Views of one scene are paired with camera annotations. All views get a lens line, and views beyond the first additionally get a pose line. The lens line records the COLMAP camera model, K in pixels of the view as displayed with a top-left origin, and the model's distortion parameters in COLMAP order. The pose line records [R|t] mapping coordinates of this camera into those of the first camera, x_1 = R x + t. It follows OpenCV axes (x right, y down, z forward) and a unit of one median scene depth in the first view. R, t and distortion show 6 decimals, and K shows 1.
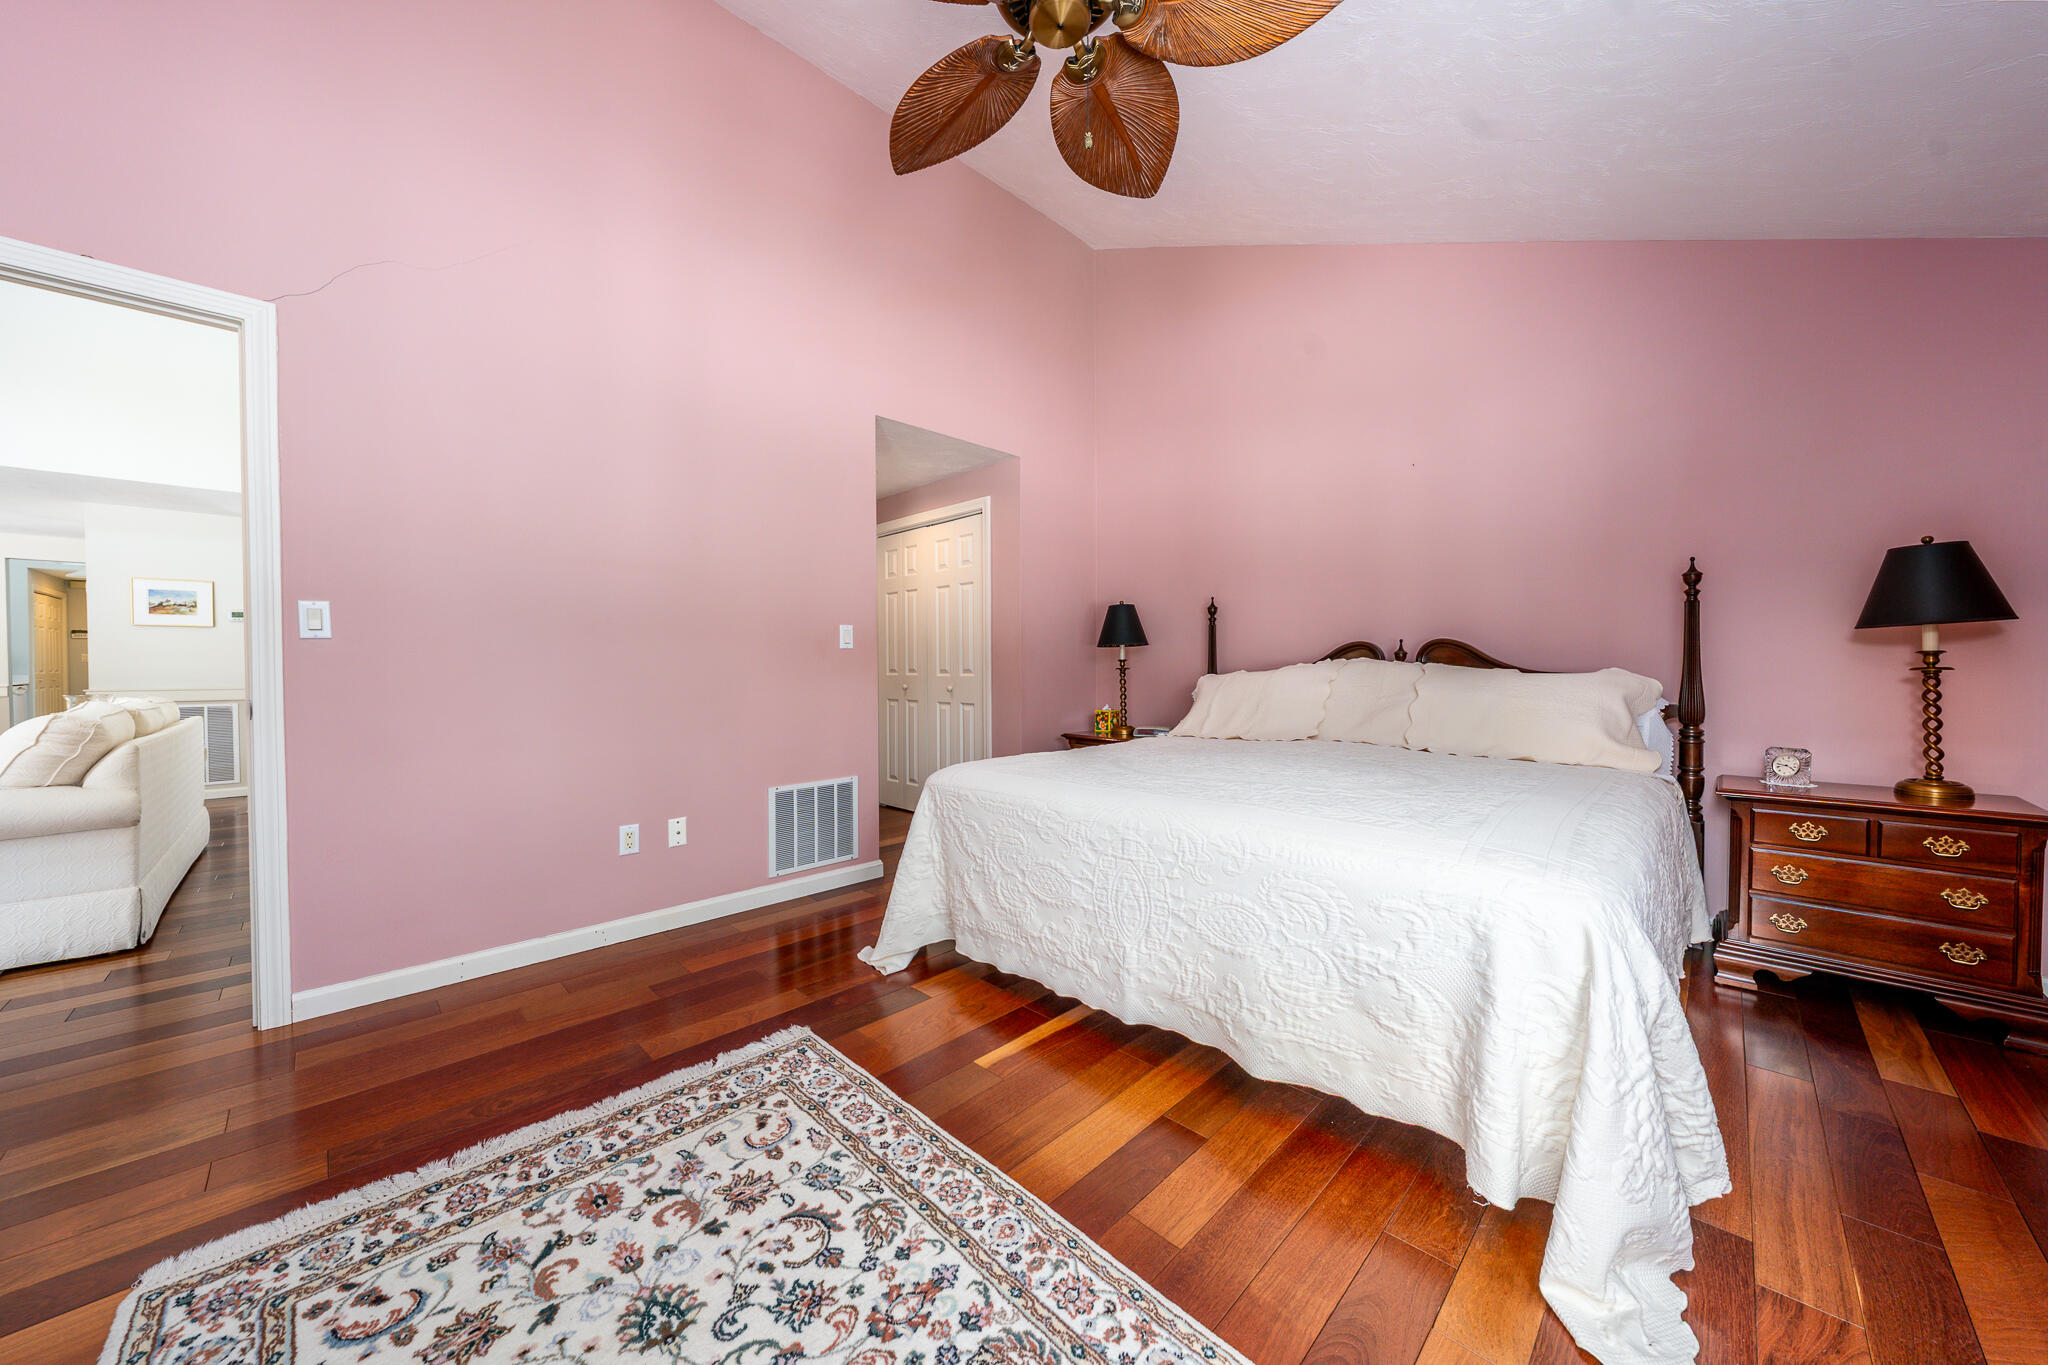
lens RADIAL K [[706.1, 0, 1014.4], [0, 706.1, 668.7], [0, 0, 1]] dist [-0.004082, 0.000183]
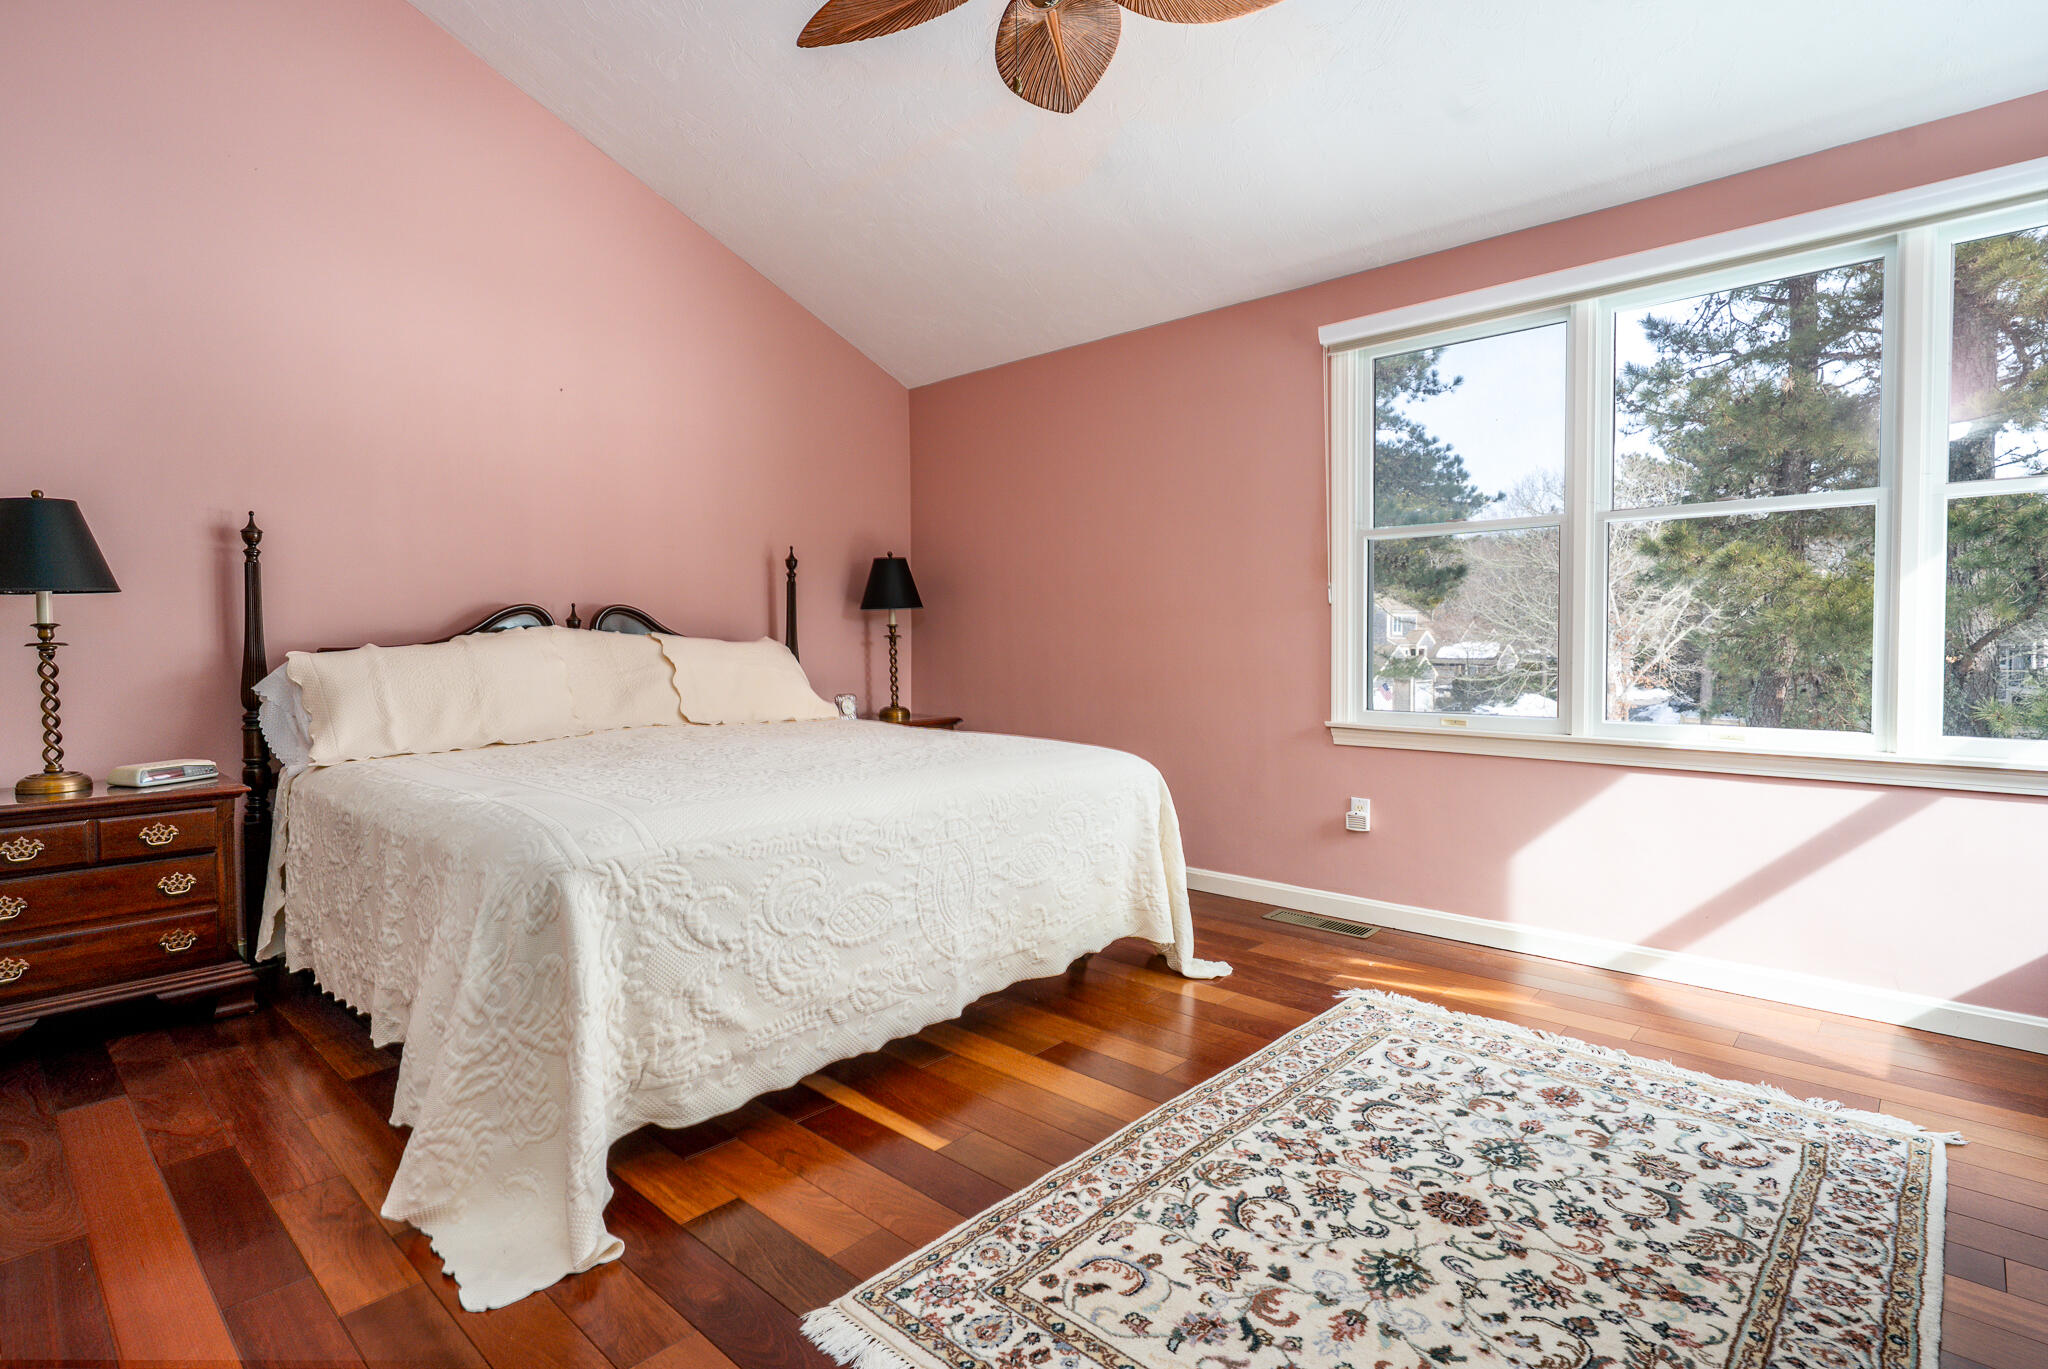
lens RADIAL K [[1037.9, 0, 1014.4], [0, 1037.9, 686.1], [0, 0, 1]] dist [0.000226, 0.001088]
pose [[-0.051759, -0.044347, 0.997674, -1.434500], [0.012180, 0.998911, 0.045034, 0.012735], [-0.998585, 0.014483, -0.051163, 1.201672]]
